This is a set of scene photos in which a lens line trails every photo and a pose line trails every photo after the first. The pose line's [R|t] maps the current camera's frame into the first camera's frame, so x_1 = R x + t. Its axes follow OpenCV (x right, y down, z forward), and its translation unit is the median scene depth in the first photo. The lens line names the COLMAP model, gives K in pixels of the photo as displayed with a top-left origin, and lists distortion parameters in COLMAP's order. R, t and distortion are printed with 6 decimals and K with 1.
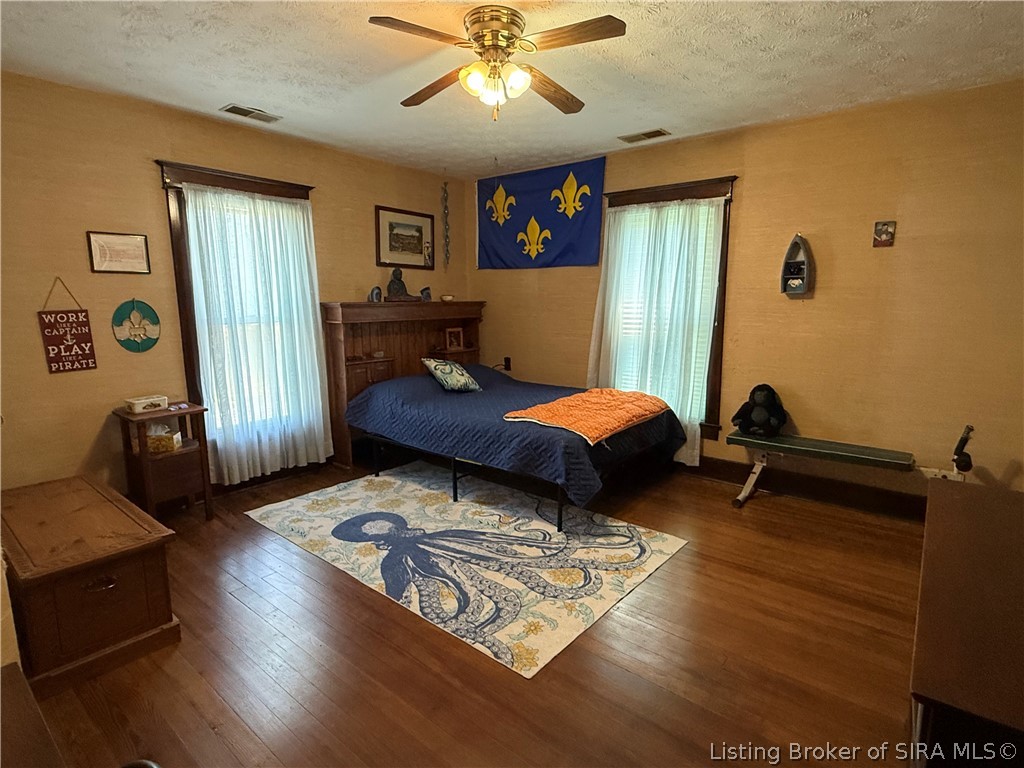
lens RADIAL K [[537.3, 0, 510.2], [0, 537.3, 383.9], [0, 0, 1]] dist [0.003565, -0.000664]
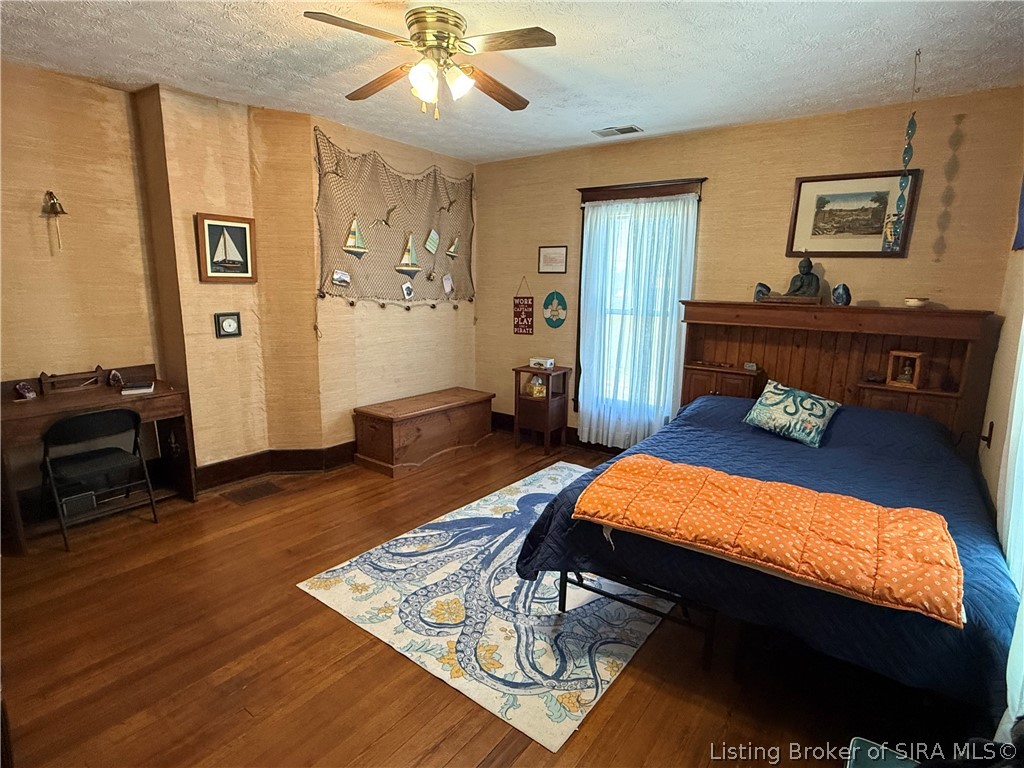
lens RADIAL K [[537.3, 0, 510.7], [0, 537.3, 382.9], [0, 0, 1]] dist [0.003565, -0.000664]
pose [[0.042788, 0.188841, -0.981075, 0.801718], [-0.178589, 0.967604, 0.178459, -0.162907], [0.982993, 0.167573, 0.075127, 0.856058]]
